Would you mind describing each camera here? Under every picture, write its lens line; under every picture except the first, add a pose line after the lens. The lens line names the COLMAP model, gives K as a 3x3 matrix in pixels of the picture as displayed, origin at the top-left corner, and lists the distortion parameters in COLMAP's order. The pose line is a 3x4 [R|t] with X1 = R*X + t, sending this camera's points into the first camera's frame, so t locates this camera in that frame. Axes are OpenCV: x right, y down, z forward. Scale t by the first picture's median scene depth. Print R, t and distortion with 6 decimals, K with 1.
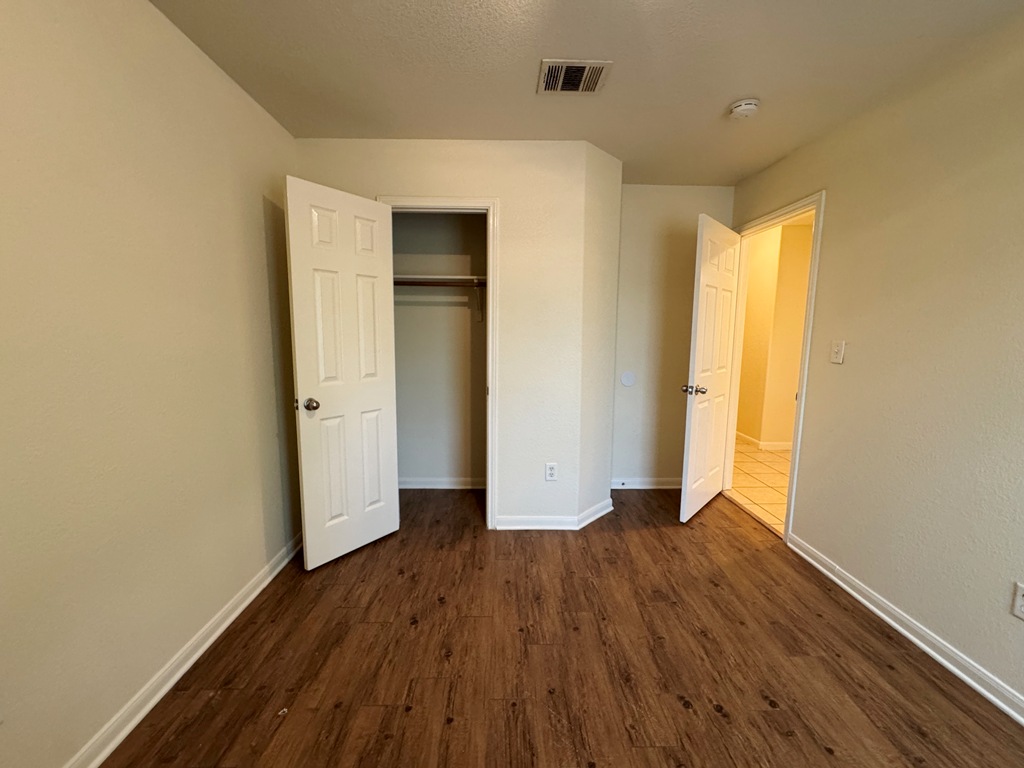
lens RADIAL K [[411.7, 0, 511.3], [0, 411.7, 382.6], [0, 0, 1]] dist [-0.001767, 0.000343]
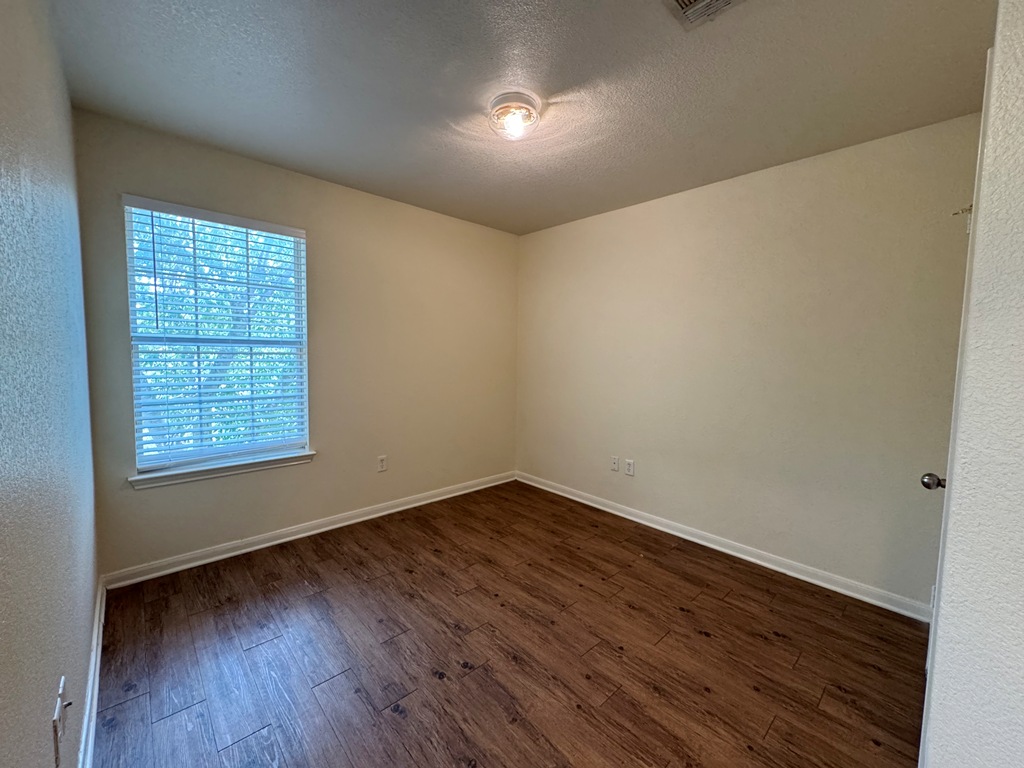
lens RADIAL K [[443.1, 0, 512.0], [0, 443.1, 384.0], [0, 0, 1]] dist [0.002308, 0.000421]
pose [[-0.753966, 0.023222, -0.656503, 0.995407], [-0.108357, 0.981289, 0.159153, -0.183270], [0.647915, 0.191133, -0.737342, 1.633058]]
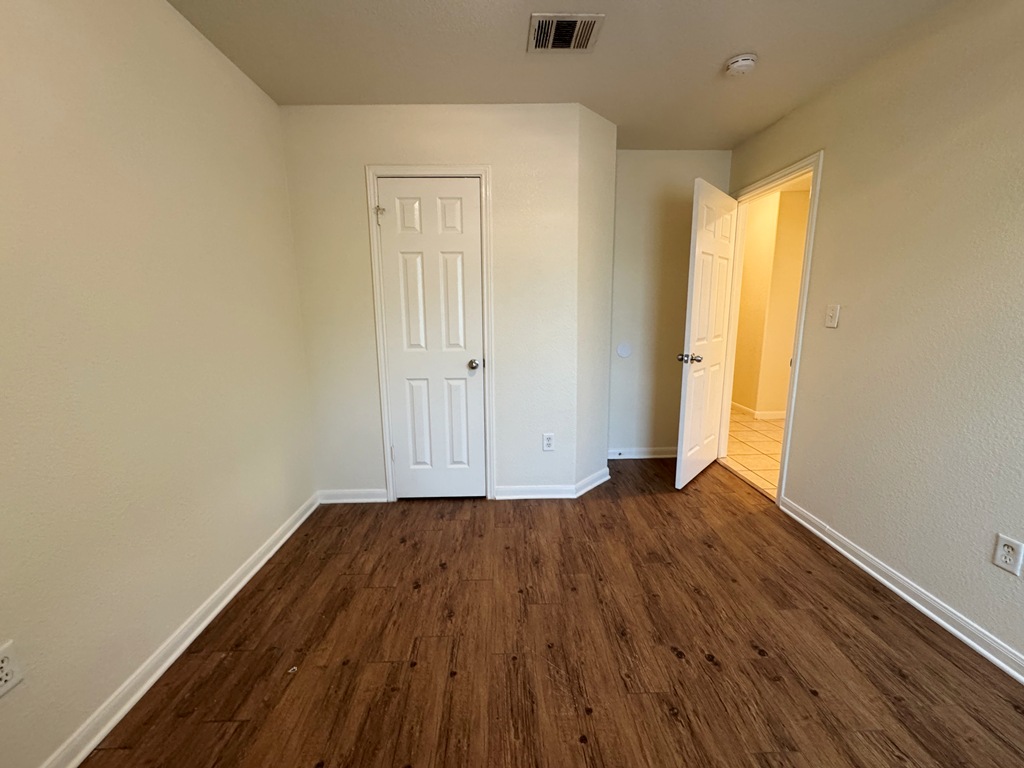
lens RADIAL K [[411.7, 0, 511.3], [0, 411.7, 382.6], [0, 0, 1]] dist [-0.001767, 0.000343]
pose [[0.999797, -0.019716, 0.004138, 0.006817], [0.019471, 0.998422, 0.052678, 0.024759], [-0.005170, -0.052587, 0.998603, -0.005212]]
